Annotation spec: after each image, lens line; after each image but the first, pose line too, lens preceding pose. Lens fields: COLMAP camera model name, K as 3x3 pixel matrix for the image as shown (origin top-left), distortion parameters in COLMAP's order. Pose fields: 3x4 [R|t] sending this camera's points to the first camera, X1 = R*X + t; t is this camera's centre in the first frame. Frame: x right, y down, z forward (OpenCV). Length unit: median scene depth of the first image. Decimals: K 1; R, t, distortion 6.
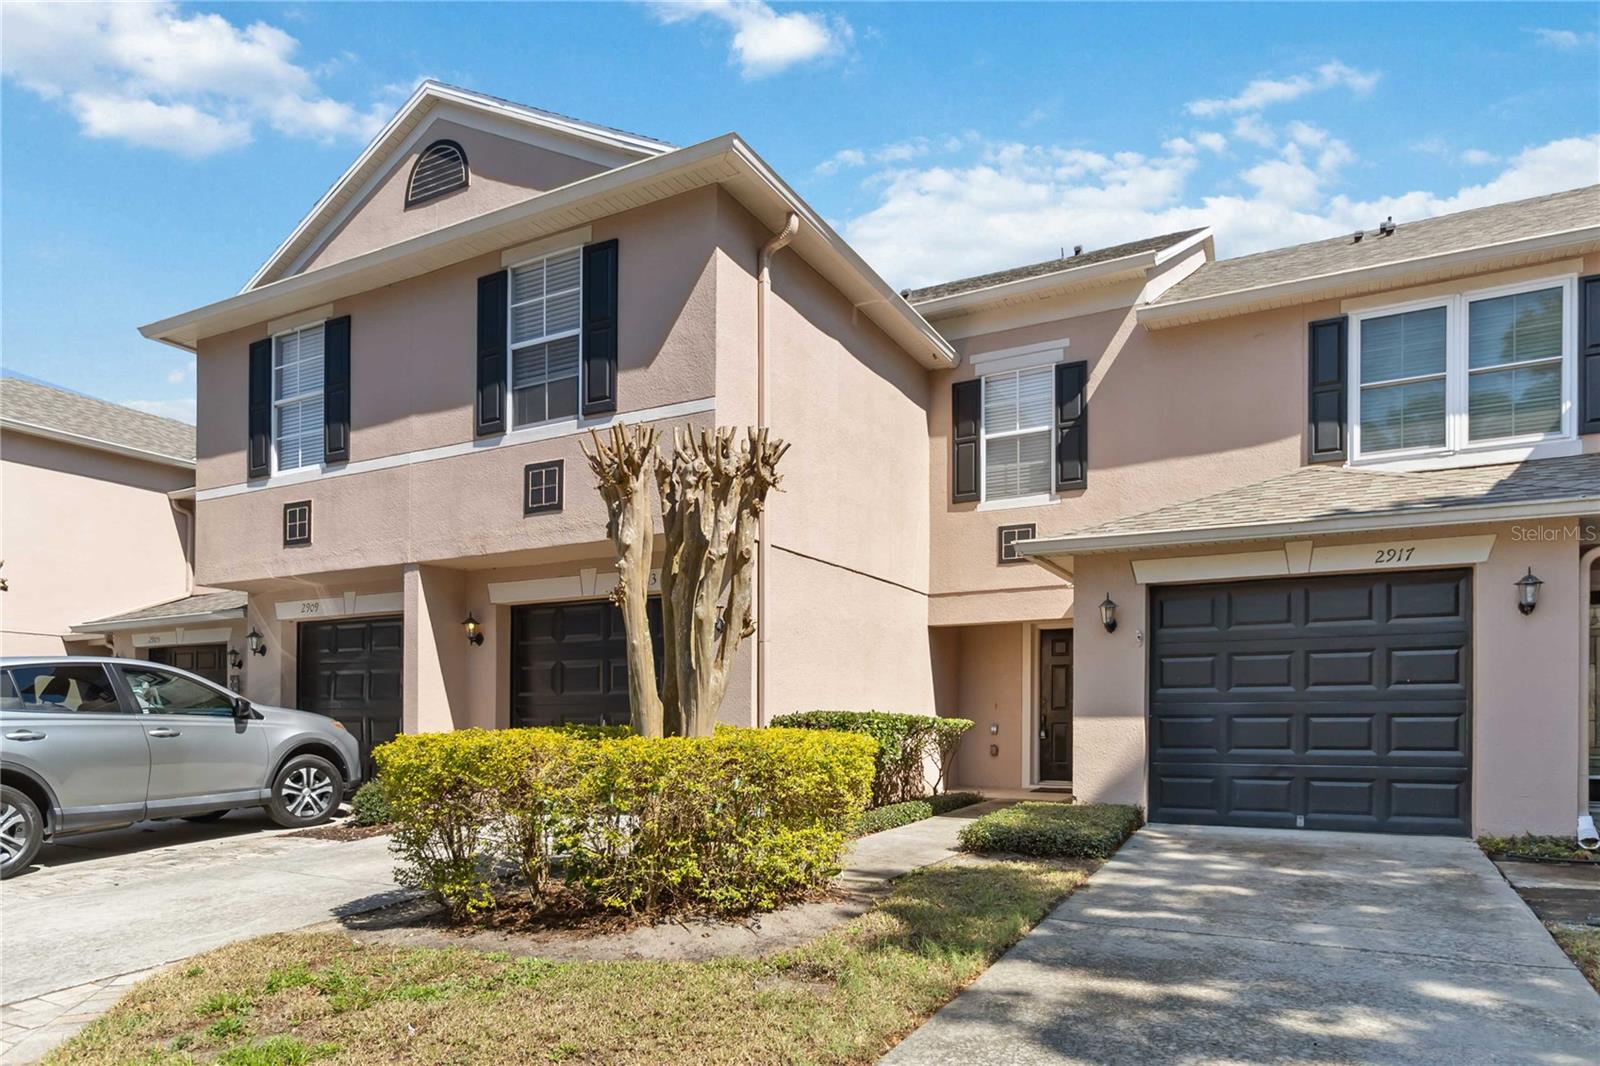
lens RADIAL K [[940.6, 0, 802.7], [0, 940.6, 451.1], [0, 0, 1]] dist [-0.002600, -0.001431]
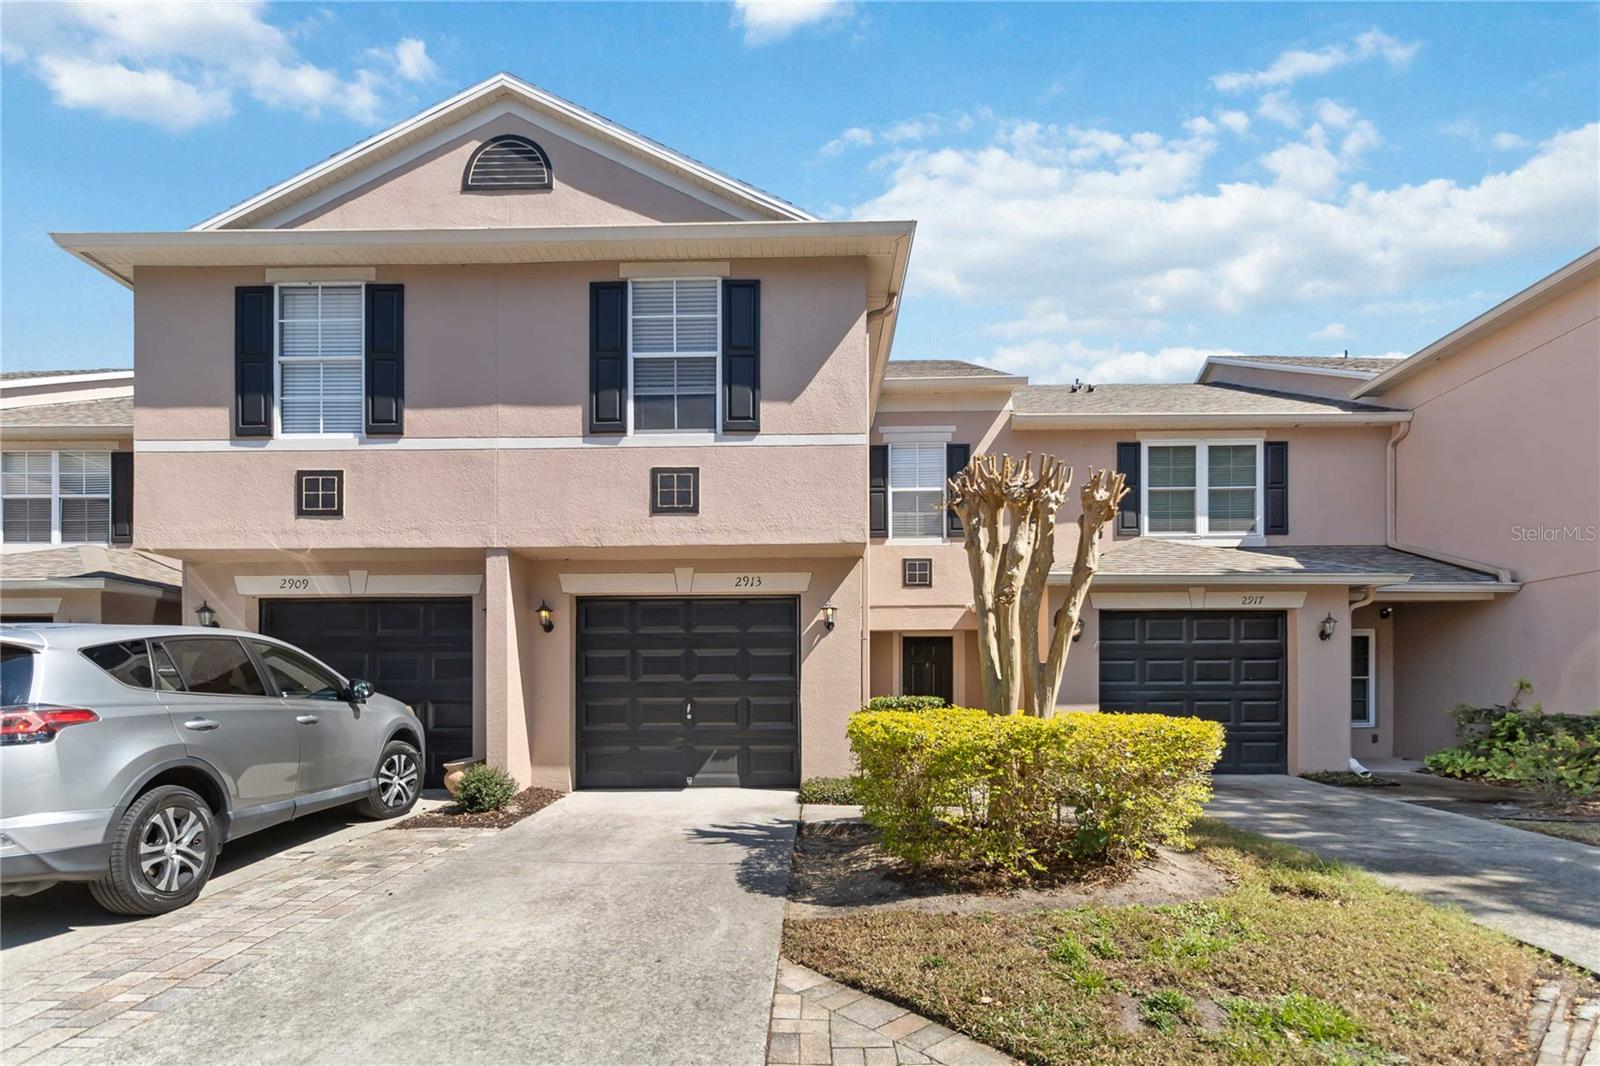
lens RADIAL K [[737.5, 0, 795.5], [0, 737.5, 504.0], [0, 0, 1]] dist [0.000360, -0.000543]
pose [[0.896396, 0.114852, 0.428116, -0.470629], [-0.120522, 0.992613, -0.013939, 0.045202], [-0.426554, -0.039102, 0.903616, 0.155450]]
